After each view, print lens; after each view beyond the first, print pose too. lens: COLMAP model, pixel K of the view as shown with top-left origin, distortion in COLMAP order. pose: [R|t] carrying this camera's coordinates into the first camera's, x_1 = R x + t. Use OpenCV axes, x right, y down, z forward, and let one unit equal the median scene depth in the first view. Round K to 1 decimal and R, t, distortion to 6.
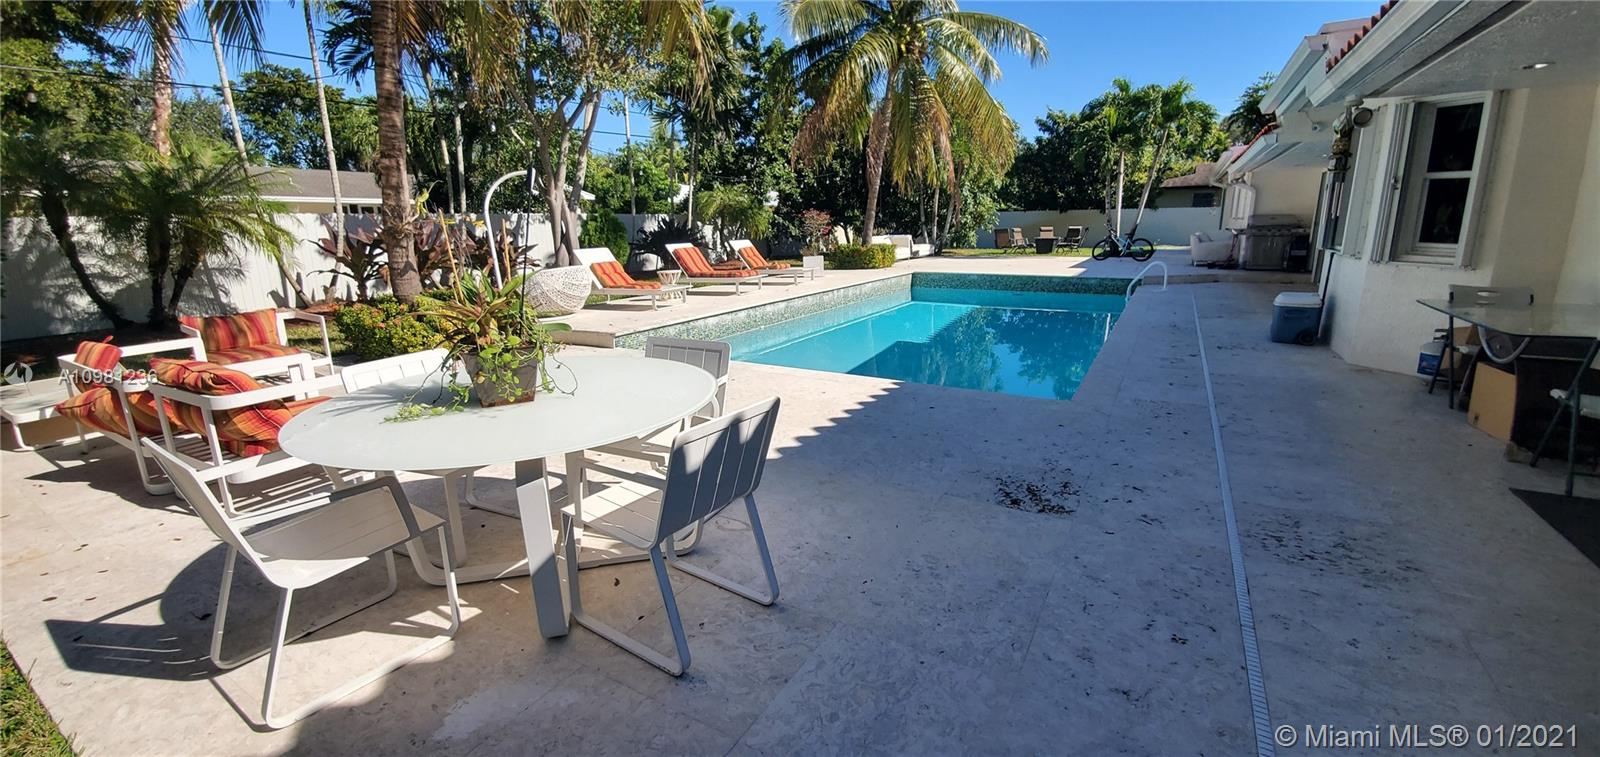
lens RADIAL K [[639.9, 0, 782.2], [0, 639.9, 373.1], [0, 0, 1]] dist [0.013166, -0.017204]
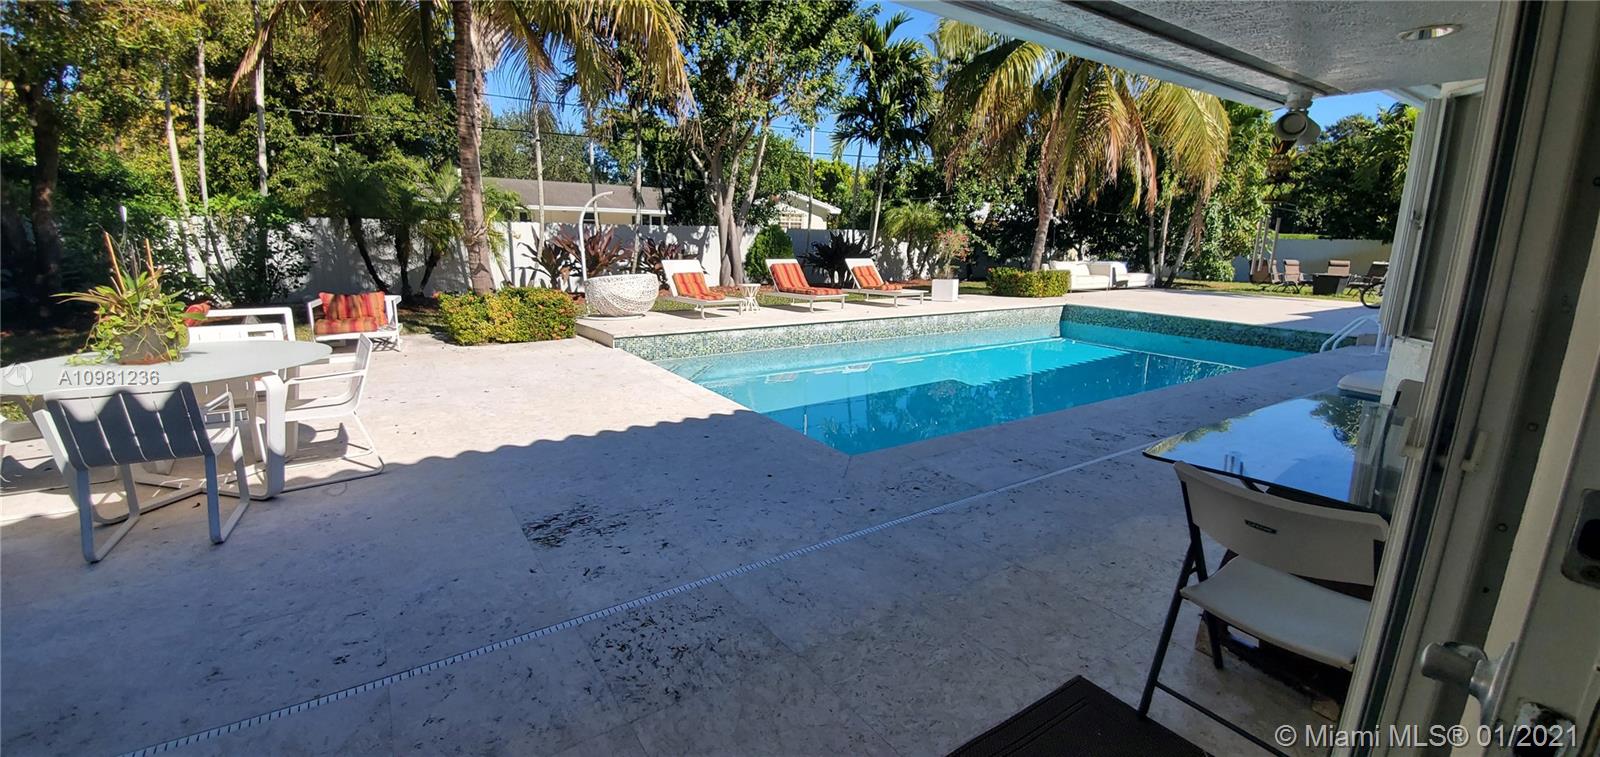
lens RADIAL K [[639.9, 0, 782.2], [0, 639.9, 373.1], [0, 0, 1]] dist [0.013166, -0.017204]
pose [[0.896643, 0.122670, -0.425421, 0.349504], [-0.131128, 0.991320, 0.009475, -0.031958], [0.422891, 0.047289, 0.904946, 0.071619]]
